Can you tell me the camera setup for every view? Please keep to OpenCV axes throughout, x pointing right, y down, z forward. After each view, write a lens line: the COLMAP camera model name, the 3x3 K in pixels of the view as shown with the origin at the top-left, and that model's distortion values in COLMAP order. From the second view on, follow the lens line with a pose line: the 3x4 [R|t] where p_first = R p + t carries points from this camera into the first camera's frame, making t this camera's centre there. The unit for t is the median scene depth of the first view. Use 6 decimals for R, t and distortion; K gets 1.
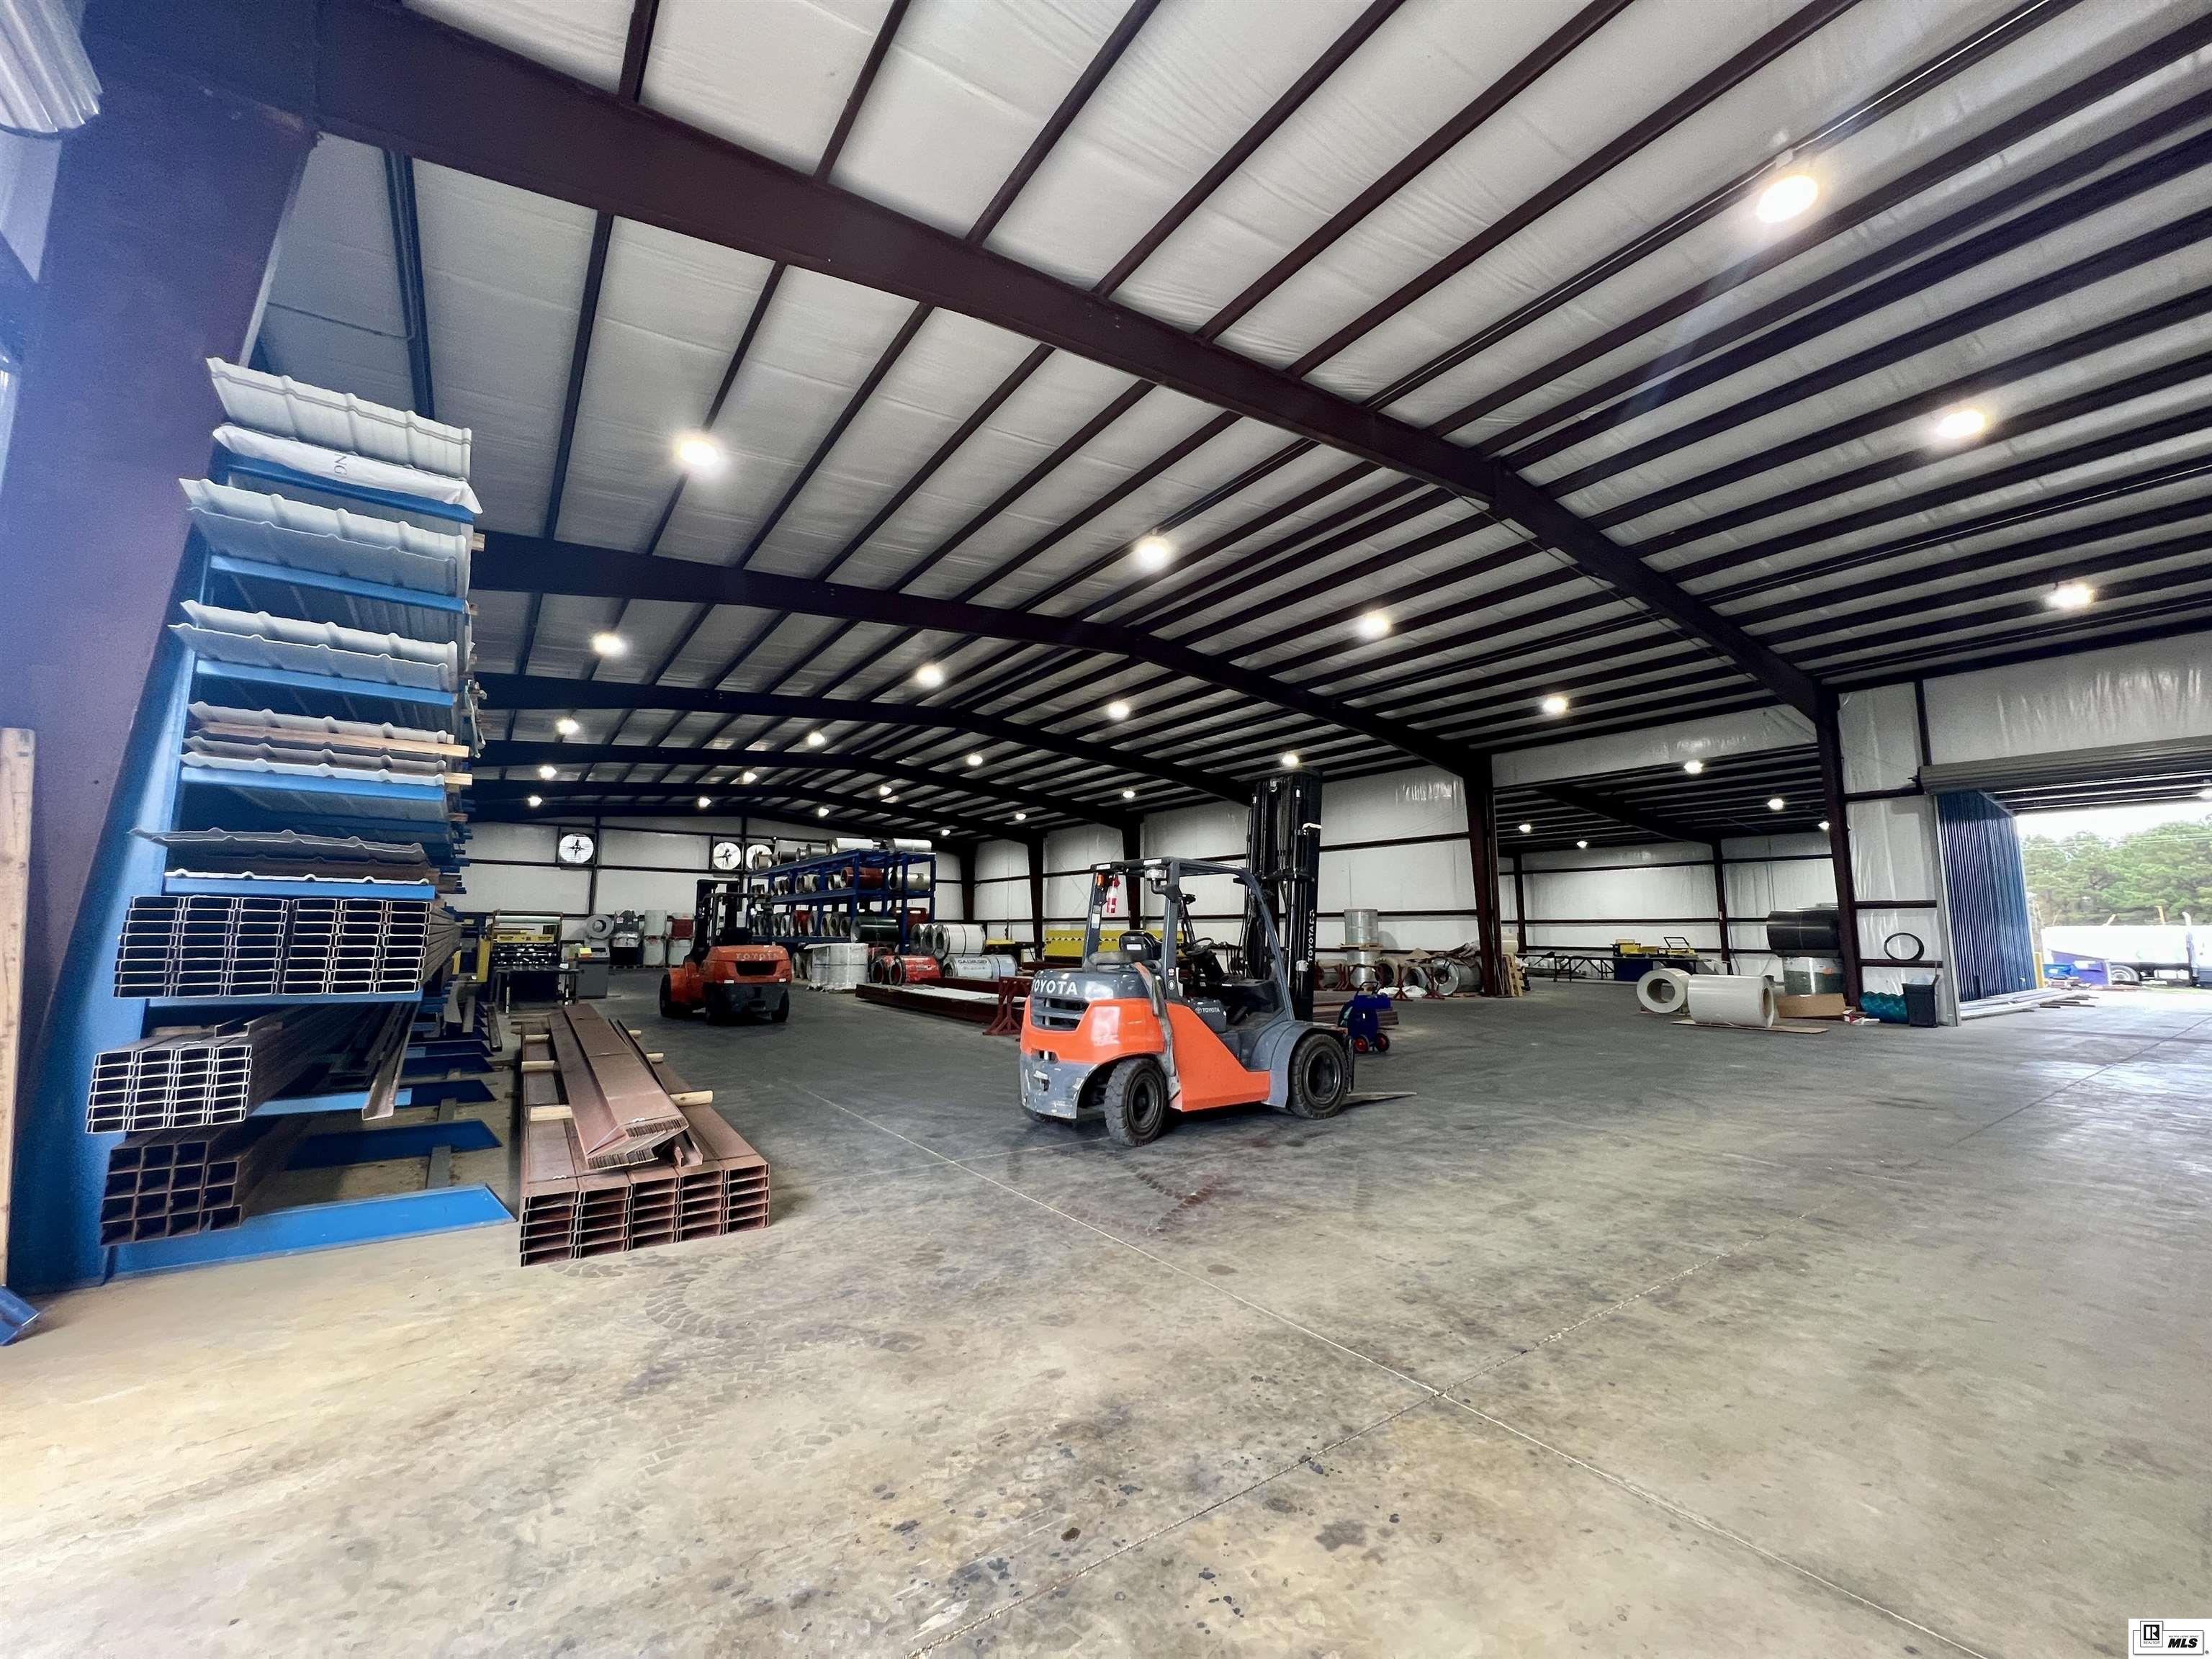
lens RADIAL K [[884.3, 0, 1099.1], [0, 884.3, 836.1], [0, 0, 1]] dist [-0.001795, 0.000541]
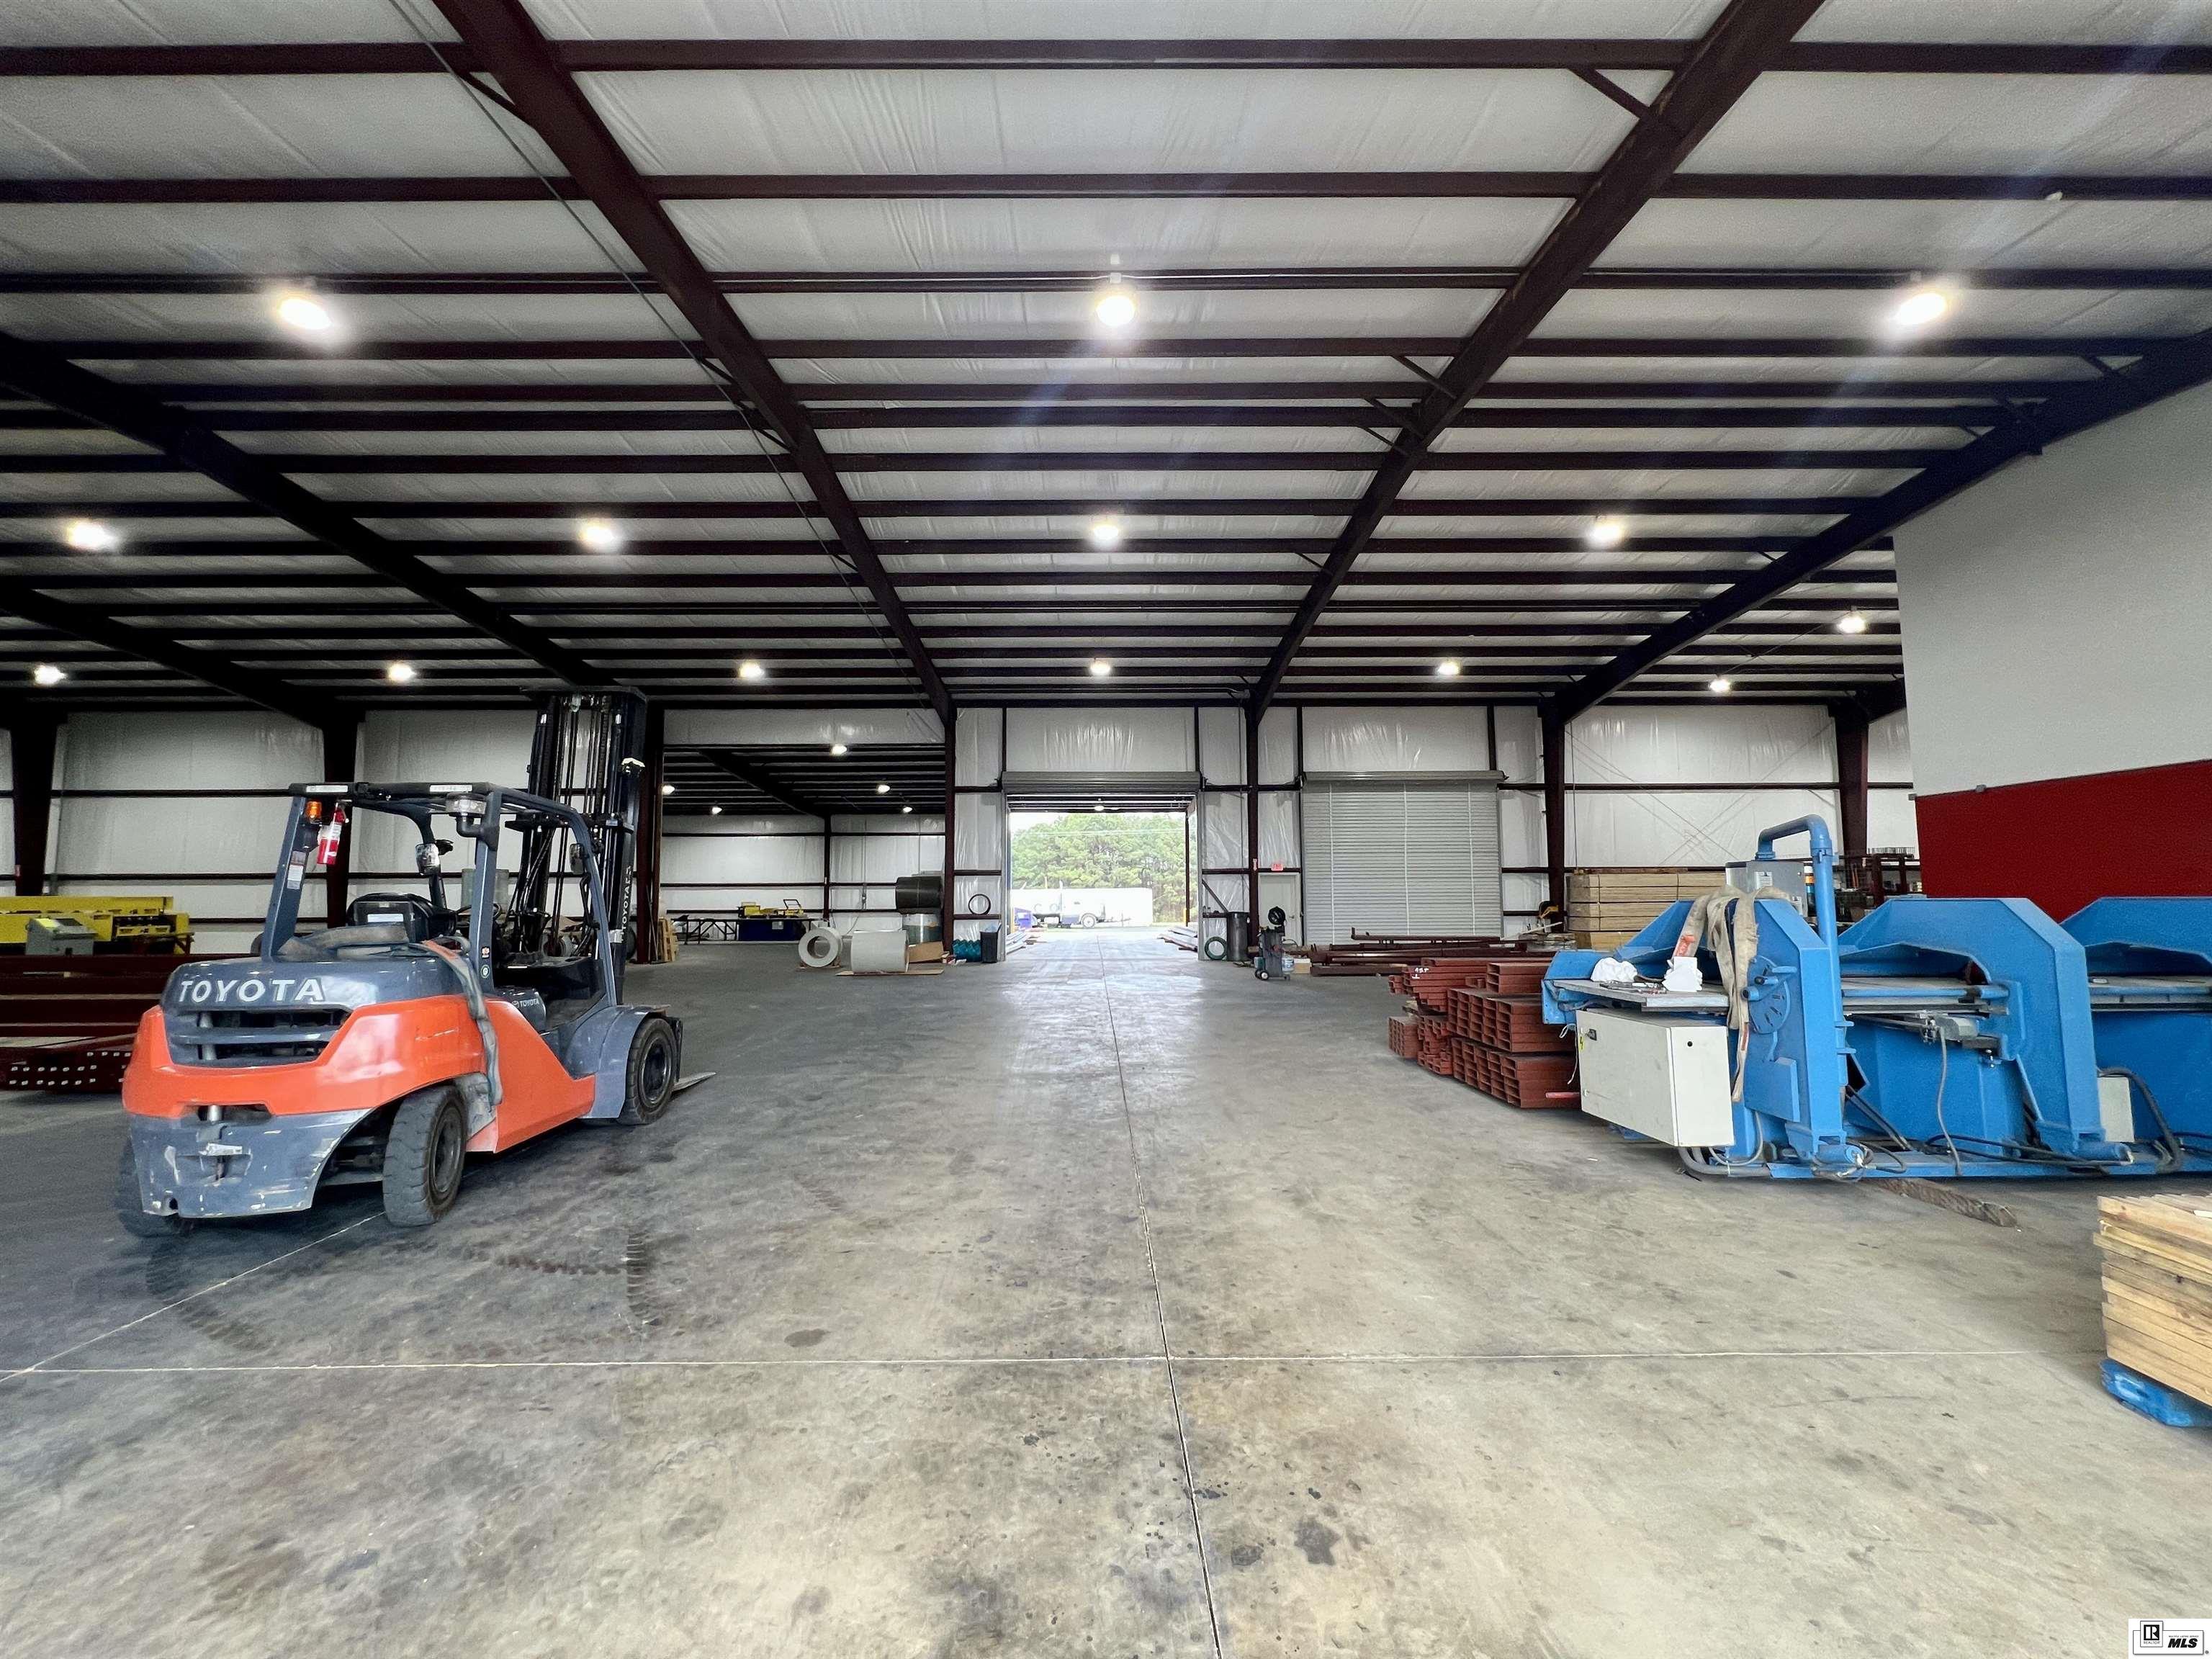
lens RADIAL K [[884.3, 0, 1099.0], [0, 884.3, 832.1], [0, 0, 1]] dist [-0.001795, 0.000541]
pose [[0.571048, 0.052991, 0.819205, -0.222527], [-0.082084, 0.996599, -0.007247, 0.029867], [-0.816803, -0.063105, 0.573456, 0.245746]]
